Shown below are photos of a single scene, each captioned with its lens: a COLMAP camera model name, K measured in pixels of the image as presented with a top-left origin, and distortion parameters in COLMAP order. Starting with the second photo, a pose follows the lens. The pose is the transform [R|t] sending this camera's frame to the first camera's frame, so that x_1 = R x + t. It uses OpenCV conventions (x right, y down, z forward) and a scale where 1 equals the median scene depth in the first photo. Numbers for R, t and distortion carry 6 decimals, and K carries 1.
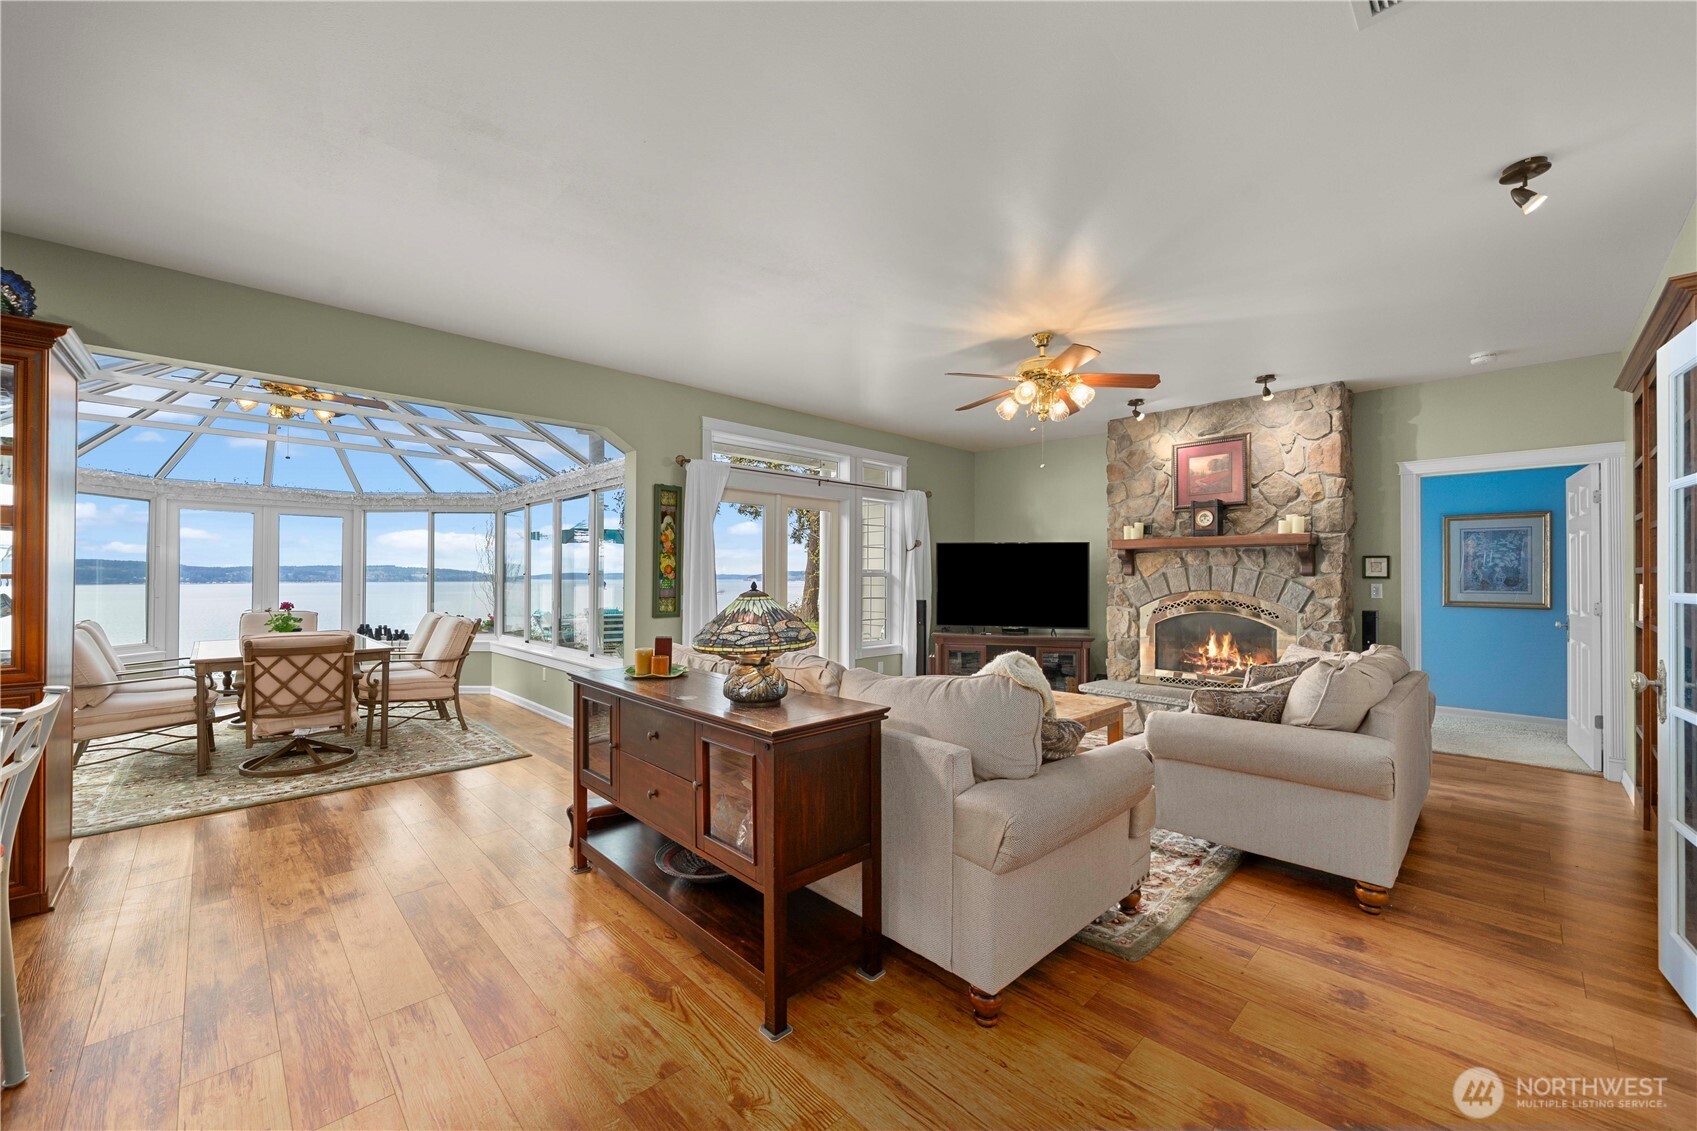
lens RADIAL K [[652.8, 0, 838.6], [0, 652.8, 572.4], [0, 0, 1]] dist [-0.008745, -0.001301]
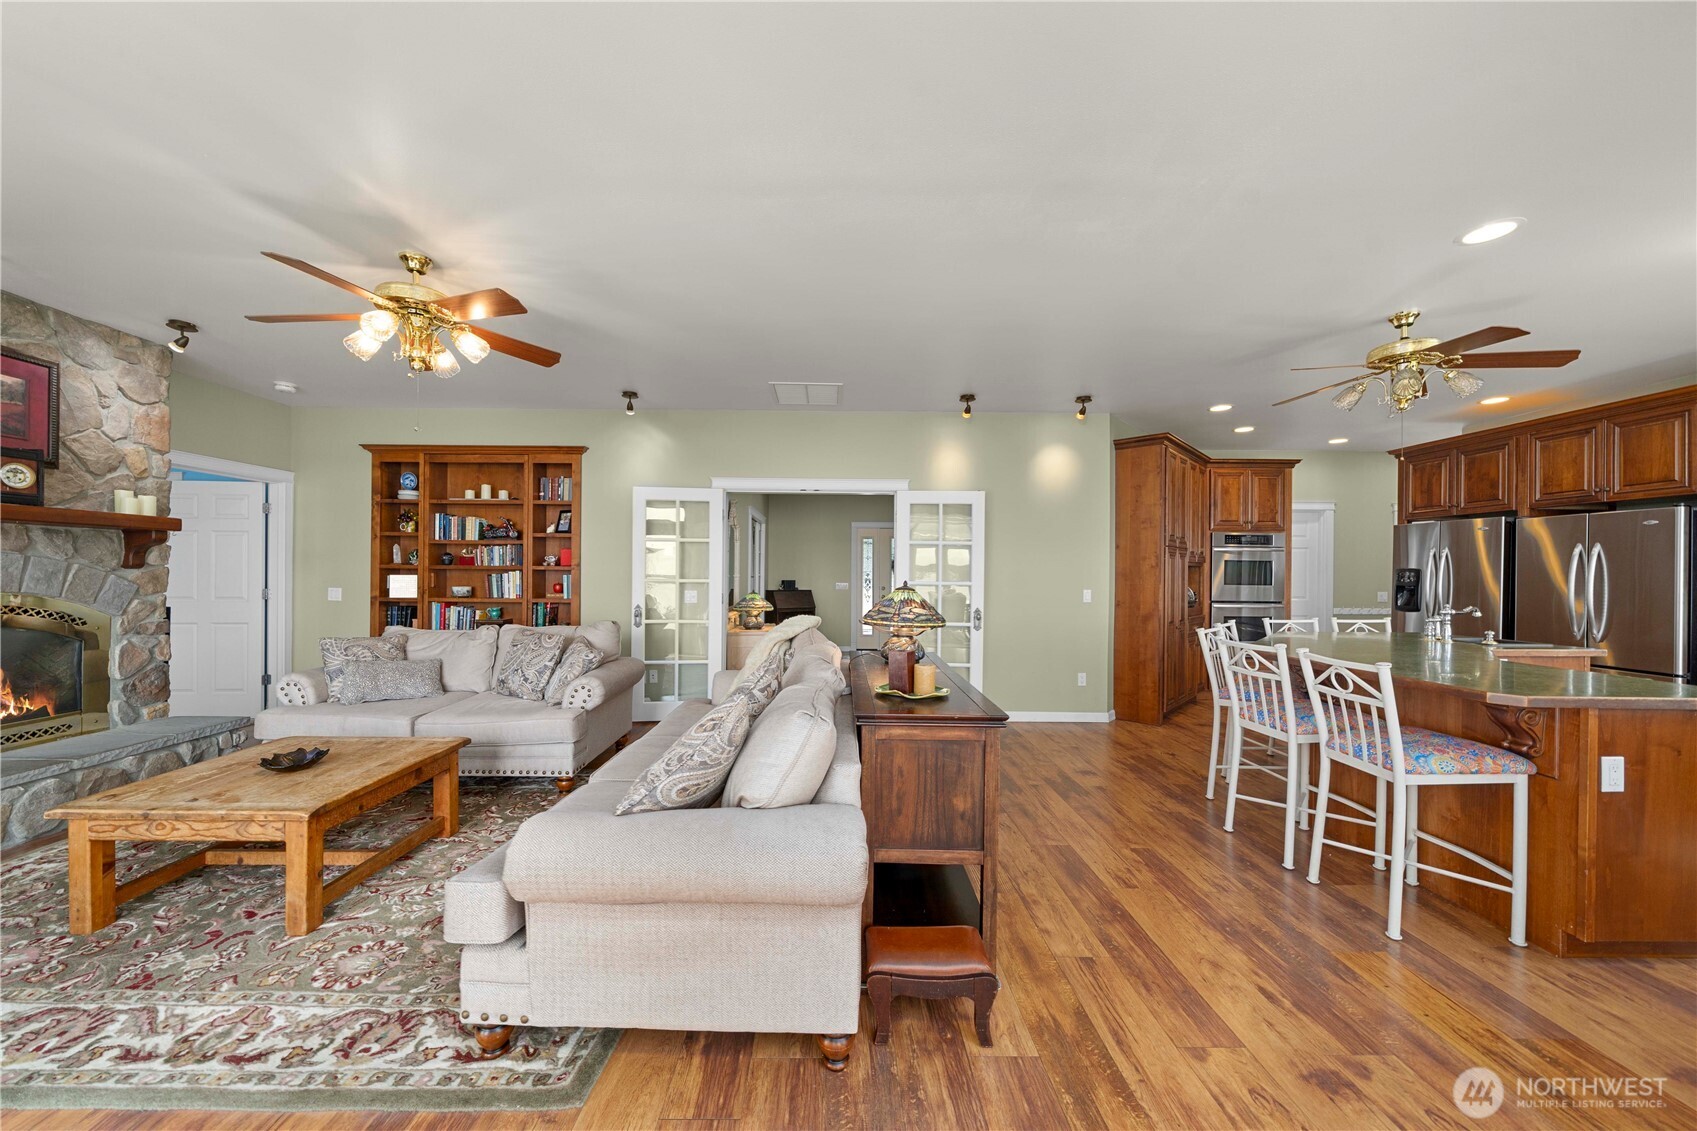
lens RADIAL K [[591.7, 0, 836.4], [0, 591.7, 575.0], [0, 0, 1]] dist [-0.007935, -0.000180]
pose [[-0.724780, -0.010546, 0.688900, -0.415444], [-0.016808, 0.999856, -0.002378, 0.000286], [-0.688776, -0.013302, -0.724853, 0.921152]]
